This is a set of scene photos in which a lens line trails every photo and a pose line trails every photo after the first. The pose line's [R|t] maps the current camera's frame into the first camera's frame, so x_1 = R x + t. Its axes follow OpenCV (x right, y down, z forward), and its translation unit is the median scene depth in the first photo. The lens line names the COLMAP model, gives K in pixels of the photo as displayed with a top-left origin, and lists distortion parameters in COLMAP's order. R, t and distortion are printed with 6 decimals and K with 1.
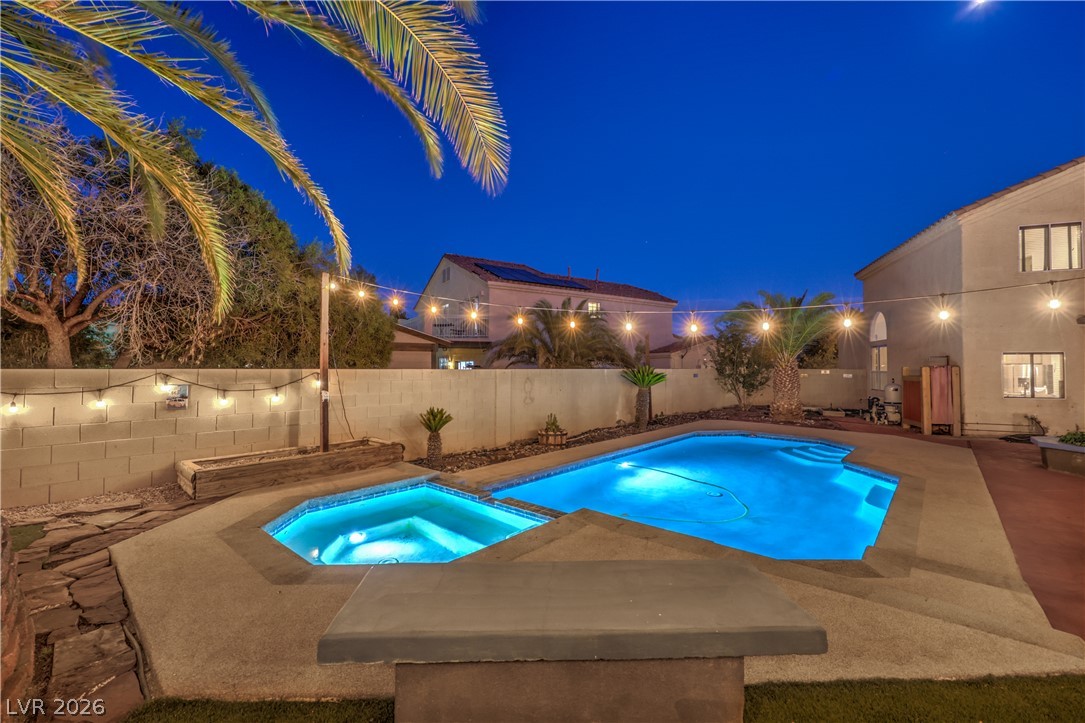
lens RADIAL K [[452.0, 0, 558.3], [0, 452.0, 356.7], [0, 0, 1]] dist [0.000586, -0.000133]
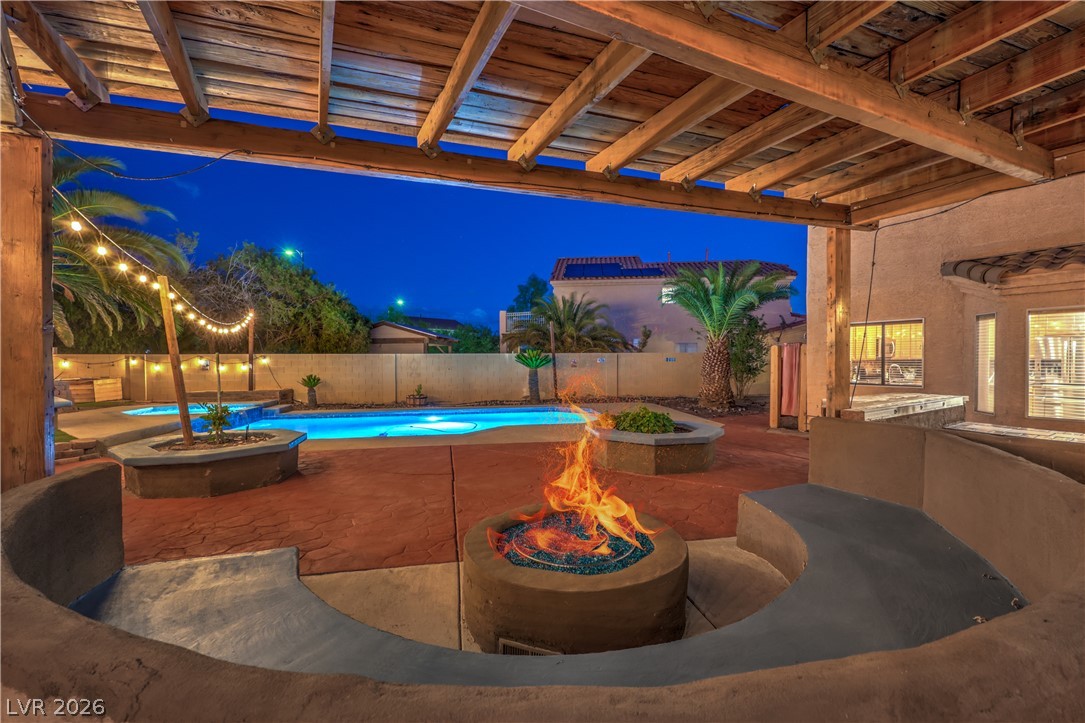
lens RADIAL K [[450.0, 0, 540.8], [0, 450.0, 366.7], [0, 0, 1]] dist [0.001740, 0.000526]
pose [[0.781987, 0.005449, -0.623270, 1.597782], [0.021894, 0.999105, 0.036204, 0.035088], [0.622910, -0.041957, 0.781168, 0.151567]]
